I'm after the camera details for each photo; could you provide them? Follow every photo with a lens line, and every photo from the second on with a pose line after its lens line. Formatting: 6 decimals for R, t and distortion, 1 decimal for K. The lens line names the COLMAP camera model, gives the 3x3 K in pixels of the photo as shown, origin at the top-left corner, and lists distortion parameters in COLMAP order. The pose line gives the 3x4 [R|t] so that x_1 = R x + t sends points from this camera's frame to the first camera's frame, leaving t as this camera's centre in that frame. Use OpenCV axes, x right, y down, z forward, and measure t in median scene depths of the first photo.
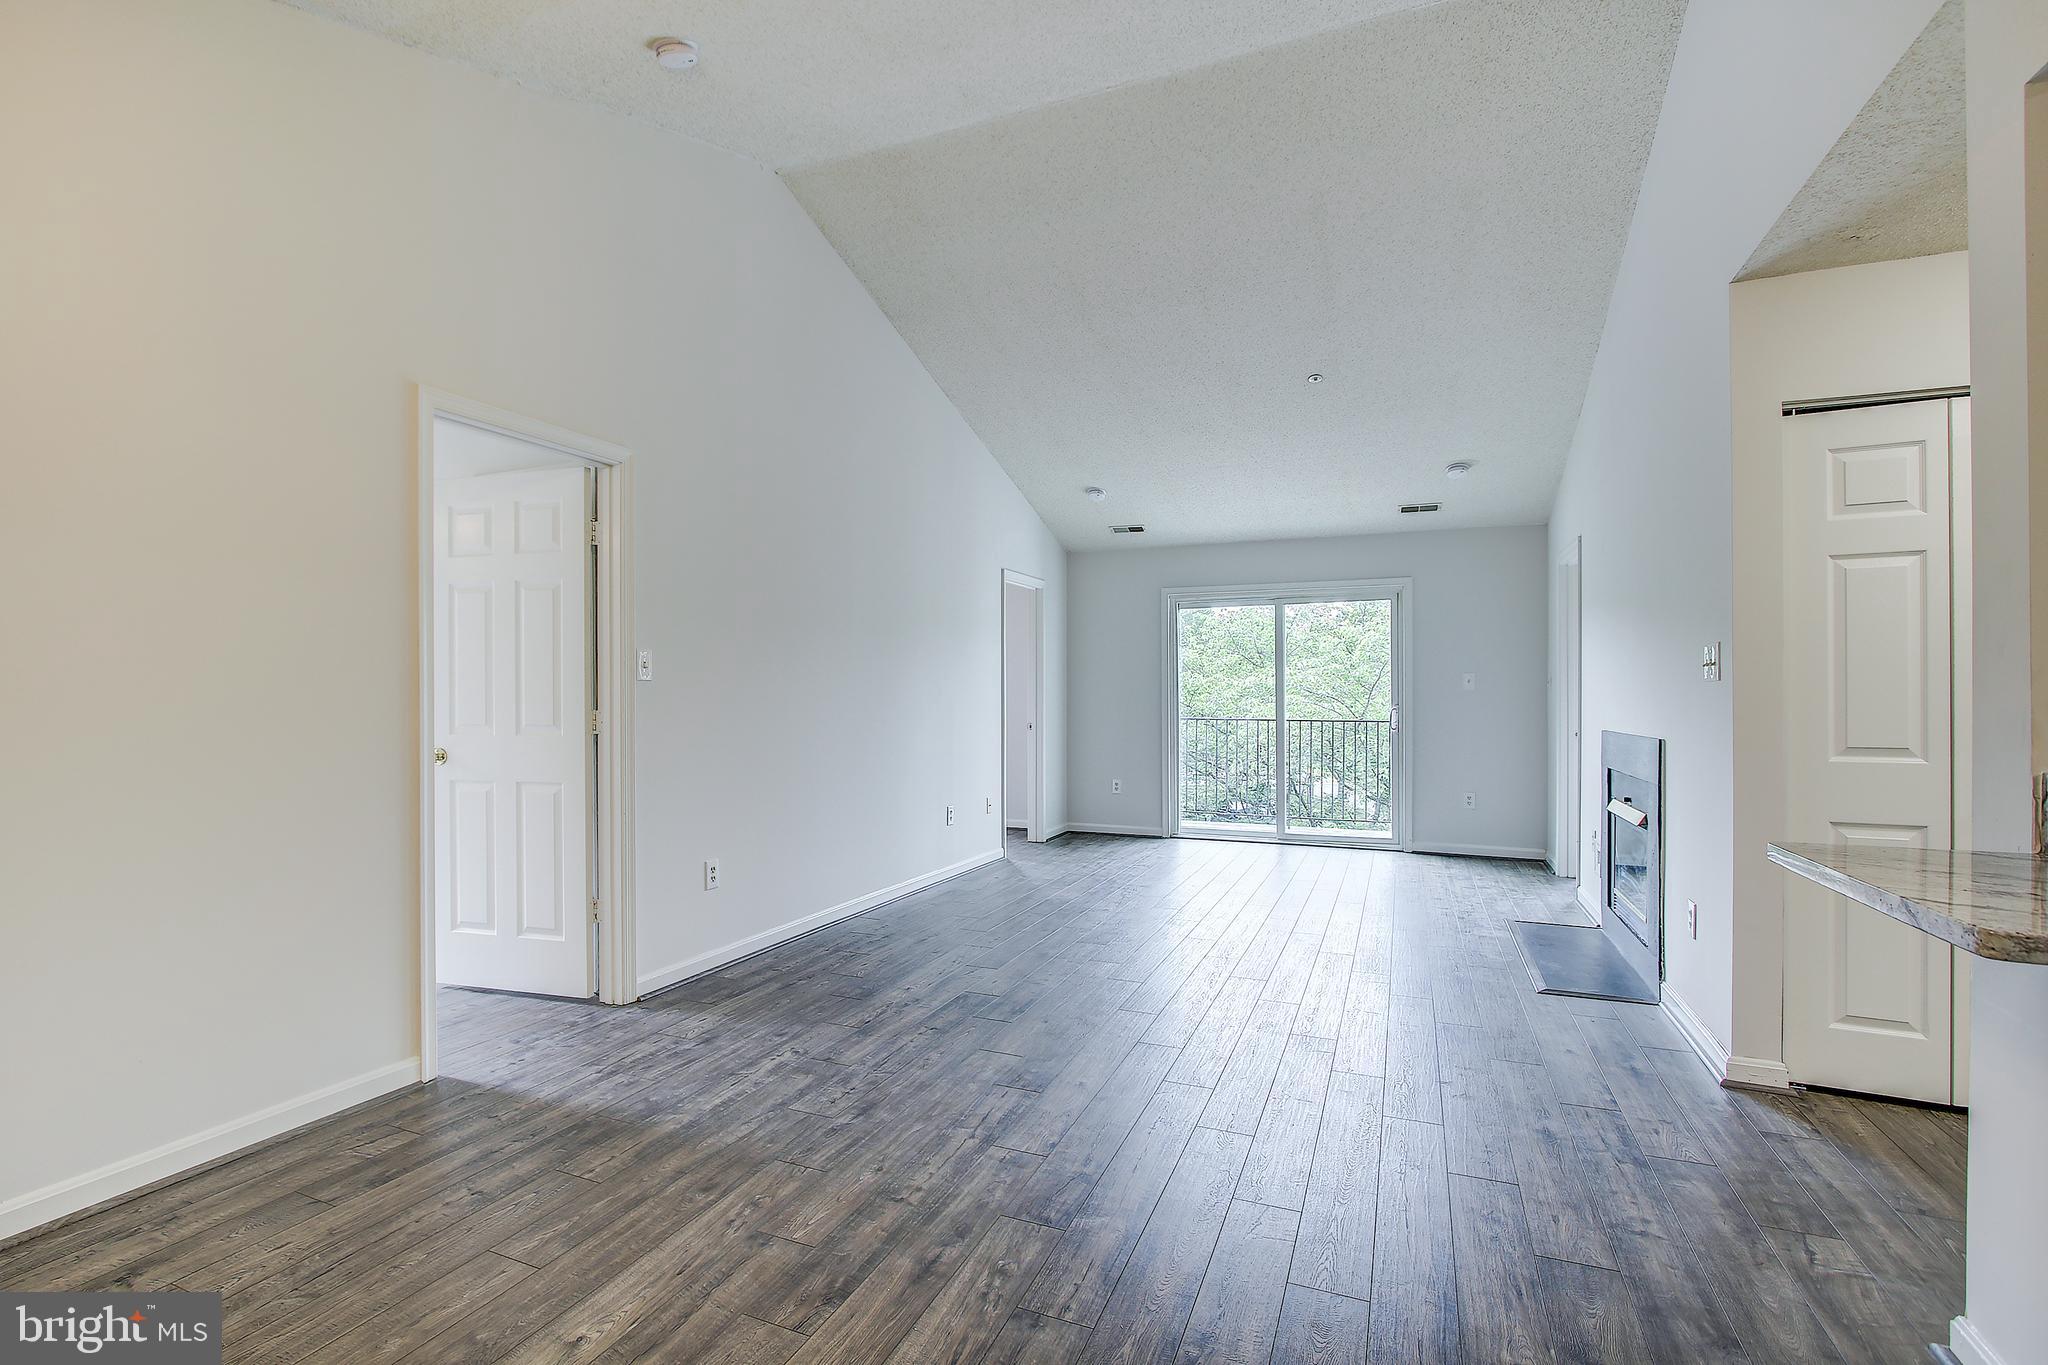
lens RADIAL K [[948.2, 0, 1022.9], [0, 948.2, 699.7], [0, 0, 1]] dist [-0.036268, 0.000178]
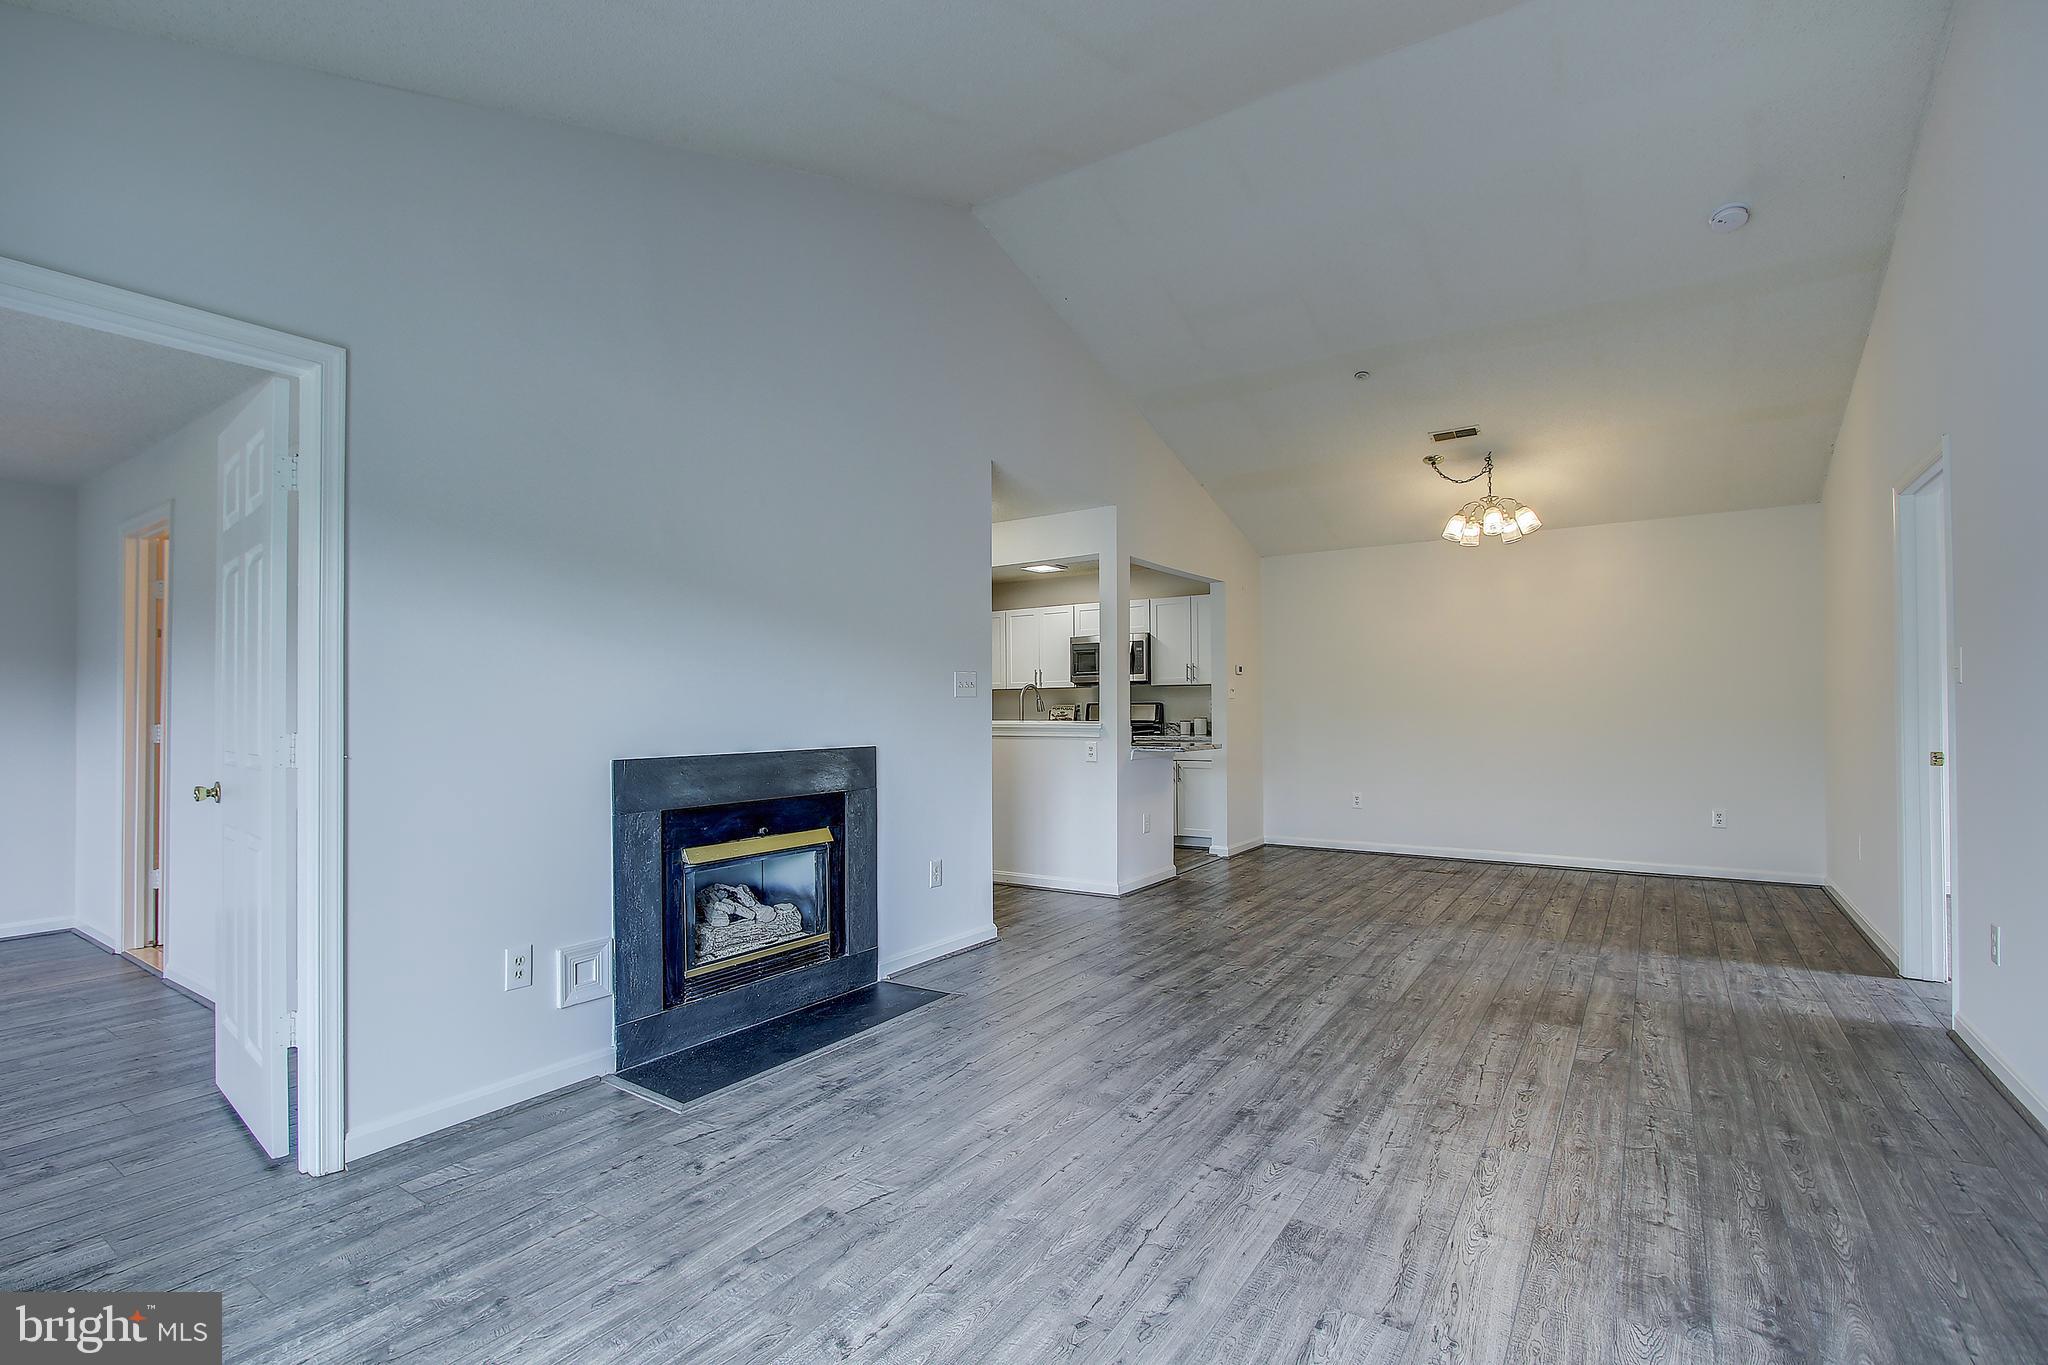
lens RADIAL K [[948.2, 0, 1022.9], [0, 948.2, 699.7], [0, 0, 1]] dist [-0.036268, 0.000178]
pose [[-0.978261, 0.011232, 0.207072, 0.283179], [0.008545, 0.999867, -0.013863, 0.005476], [-0.207201, -0.011792, -0.978227, 2.084891]]
